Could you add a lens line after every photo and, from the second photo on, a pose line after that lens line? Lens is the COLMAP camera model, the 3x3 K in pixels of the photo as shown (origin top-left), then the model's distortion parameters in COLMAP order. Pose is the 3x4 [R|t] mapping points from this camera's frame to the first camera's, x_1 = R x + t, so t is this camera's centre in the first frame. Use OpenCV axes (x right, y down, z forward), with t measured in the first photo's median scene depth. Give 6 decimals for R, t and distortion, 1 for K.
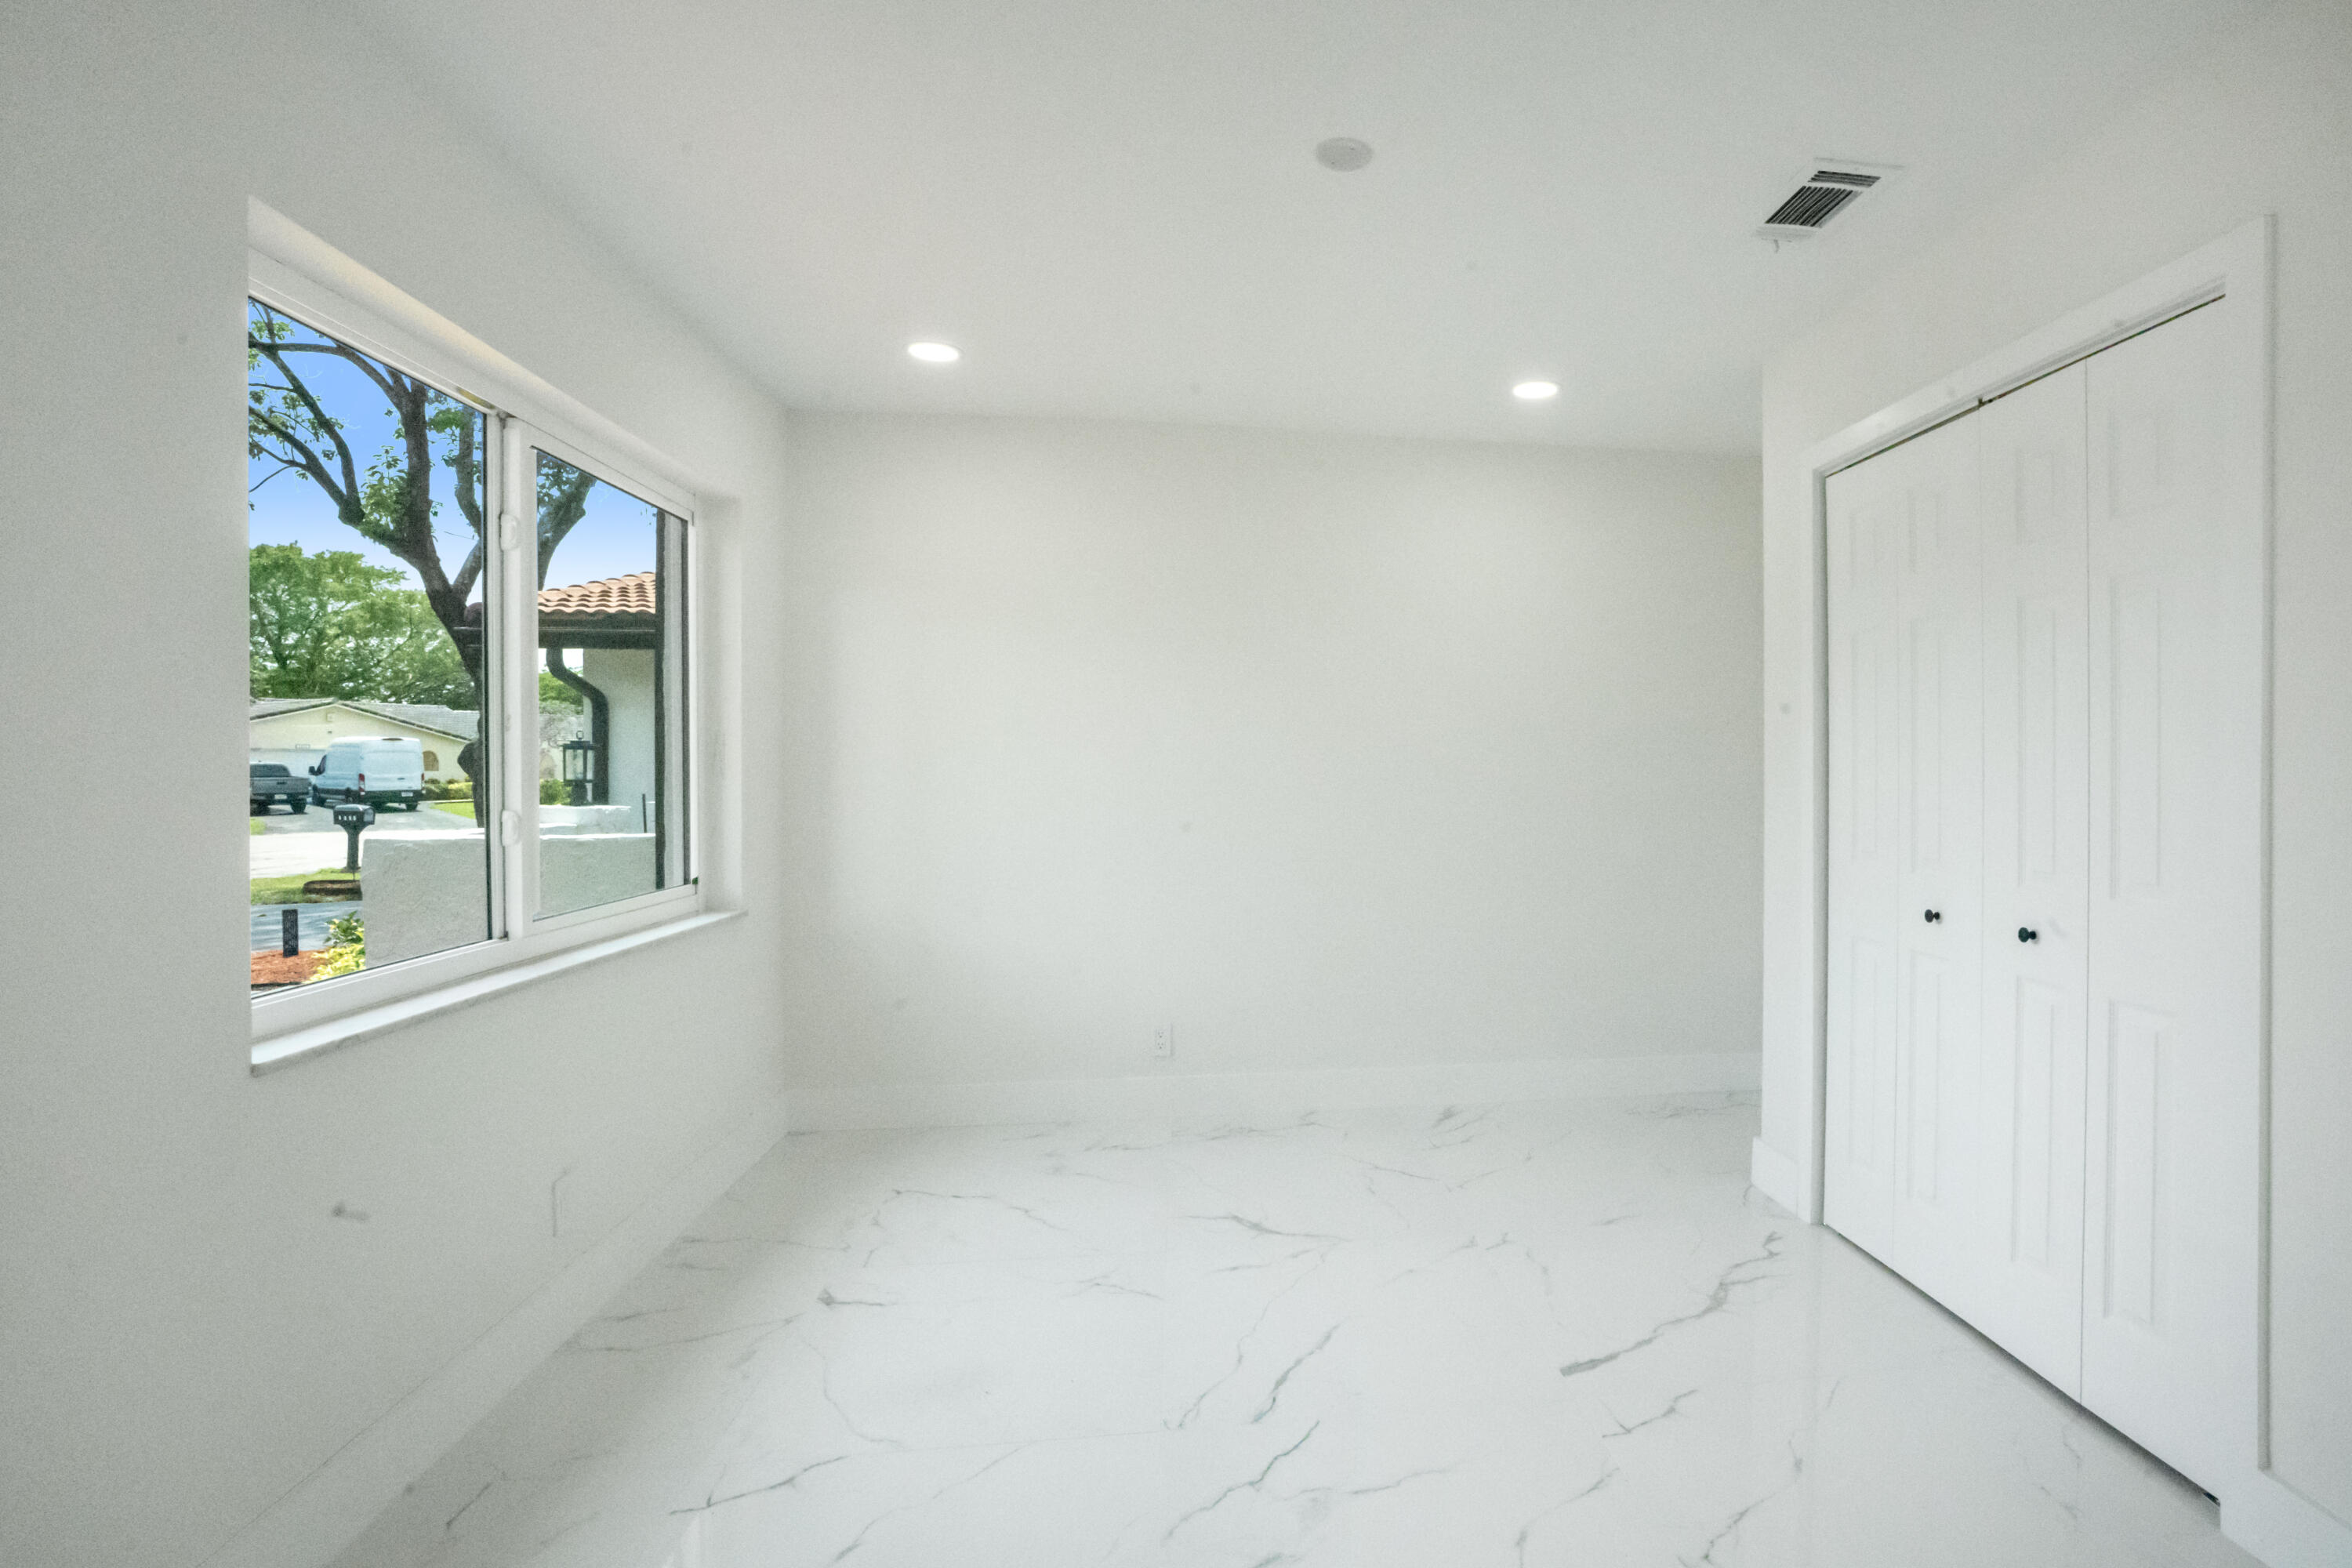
lens RADIAL K [[1162.8, 0, 1230.3], [0, 1162.8, 751.3], [0, 0, 1]] dist [-0.028941, -0.000029]
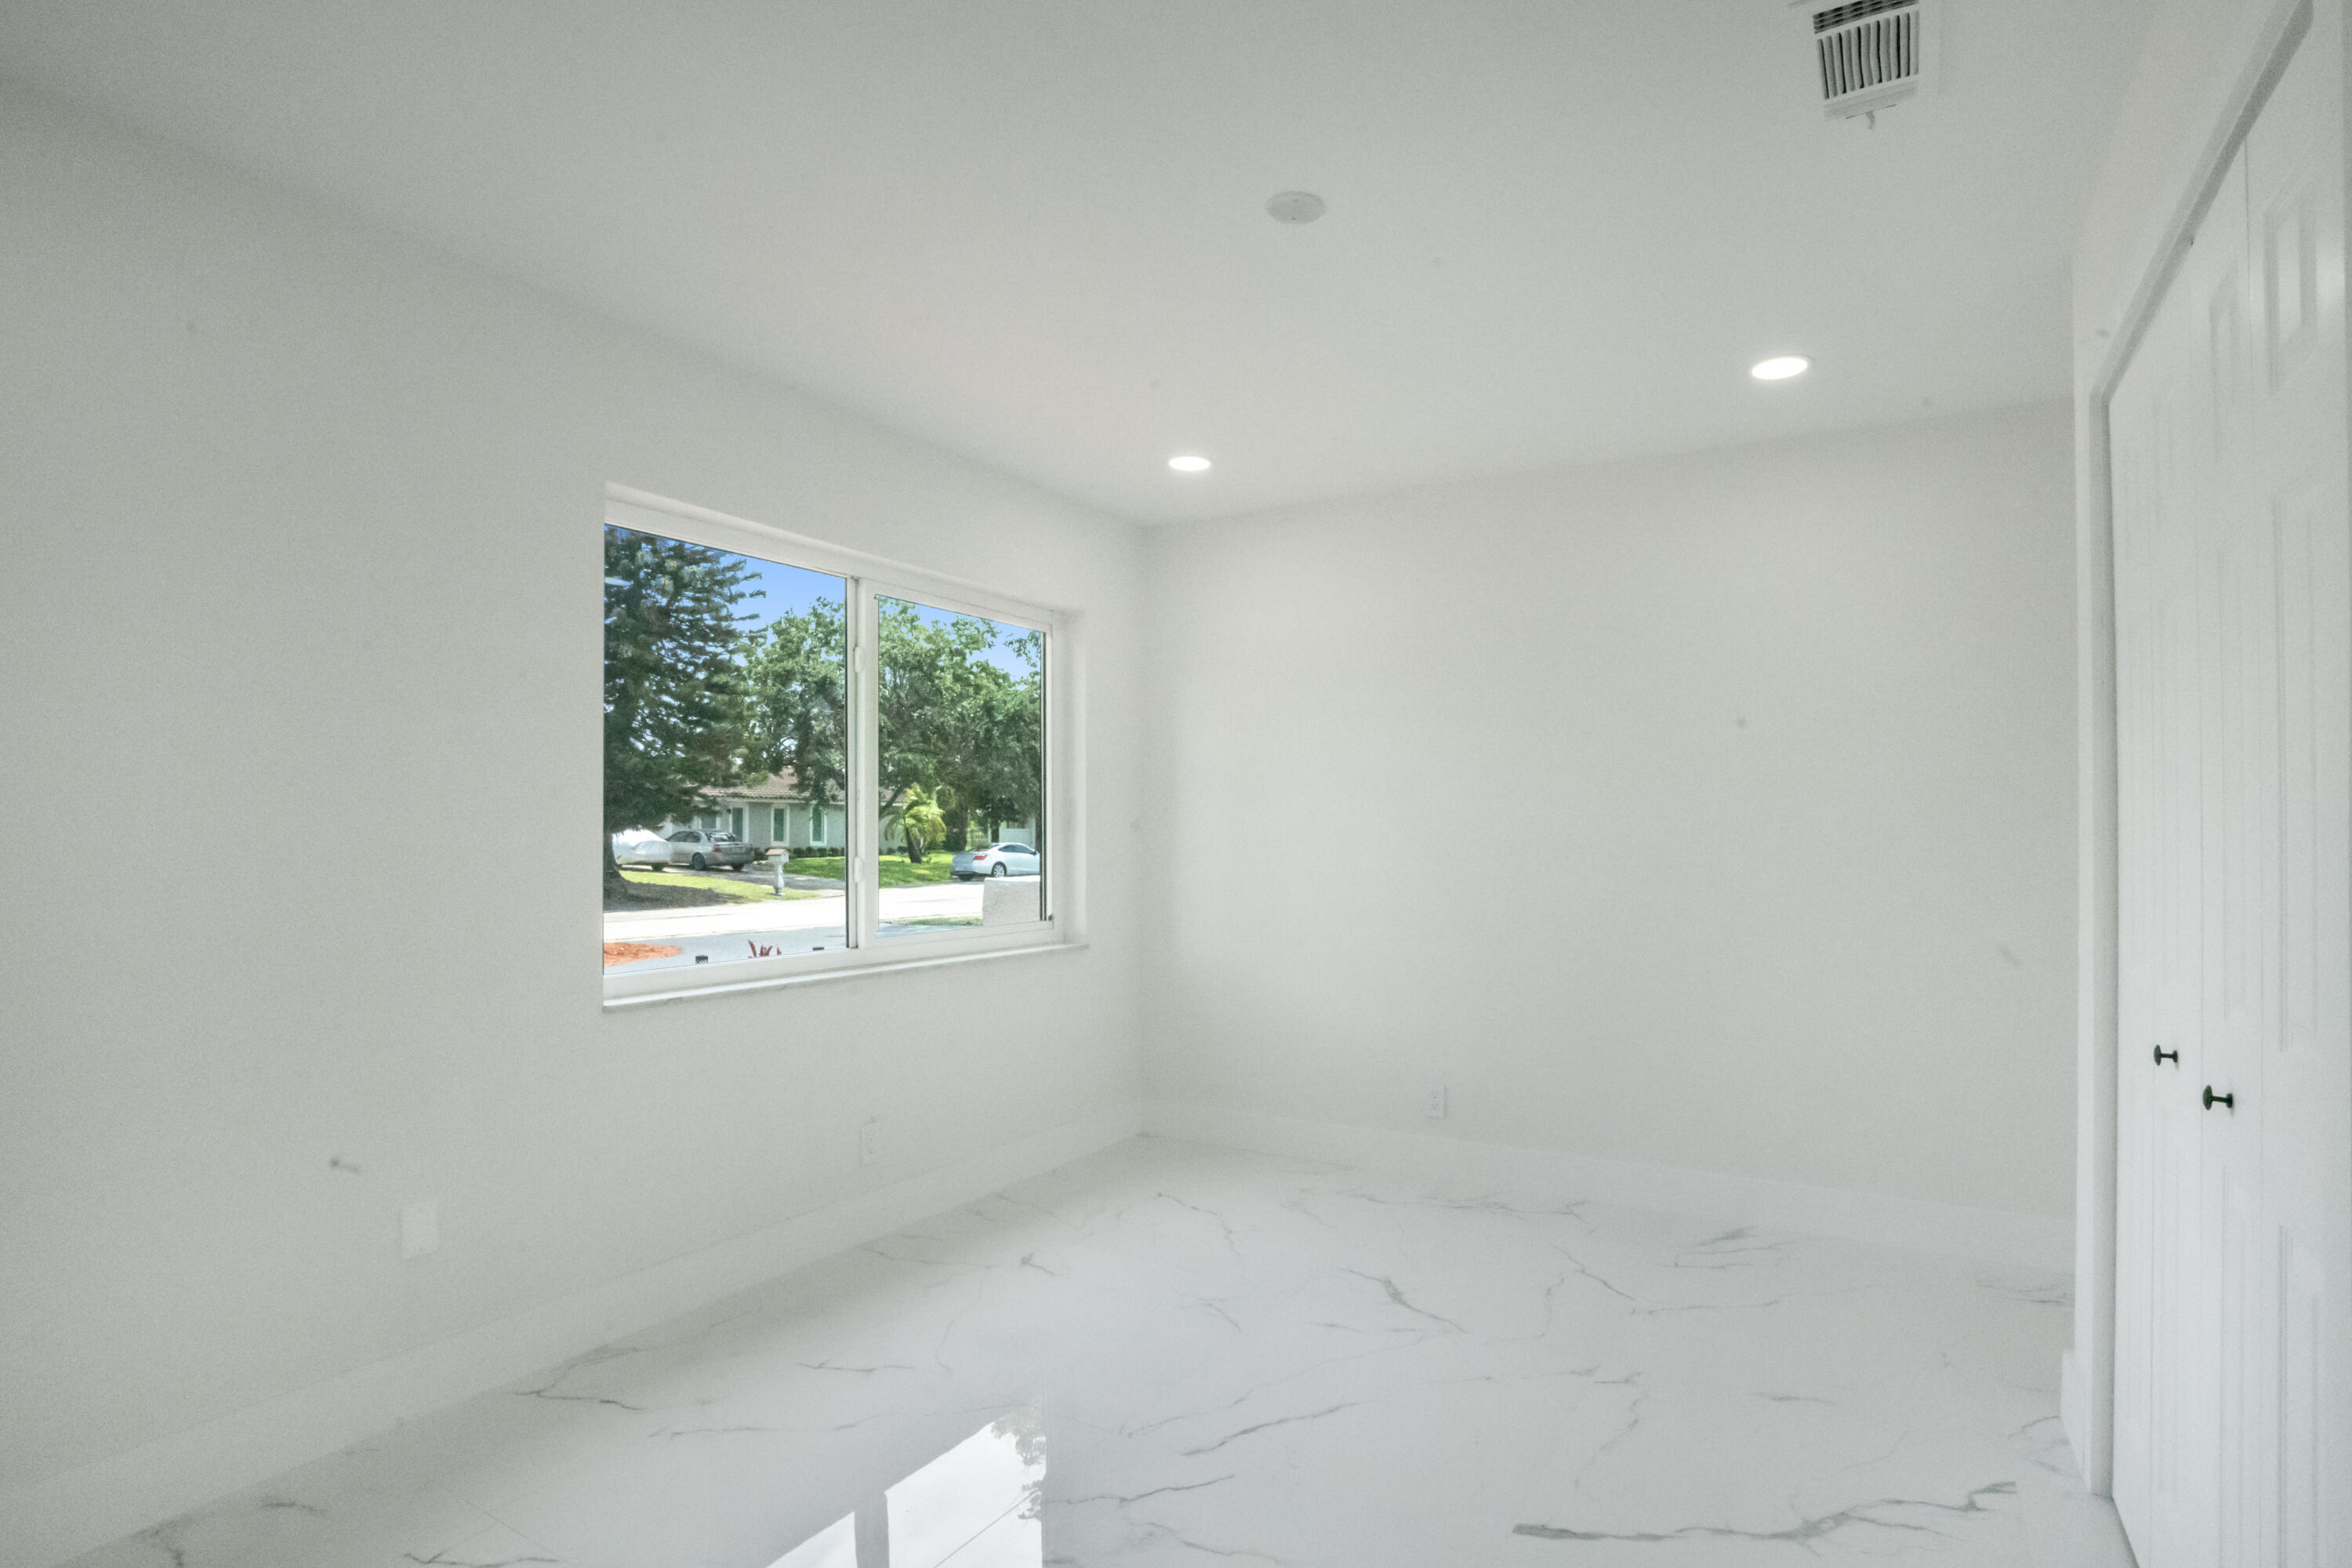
lens RADIAL K [[1107.5, 0, 1185.2], [0, 1107.5, 800.6], [0, 0, 1]] dist [-0.053907, 0.022252]
pose [[0.791058, -0.015711, -0.611539, 0.477422], [0.009236, 0.999863, -0.013741, 0.003461], [0.611671, 0.005222, 0.791095, 0.163859]]
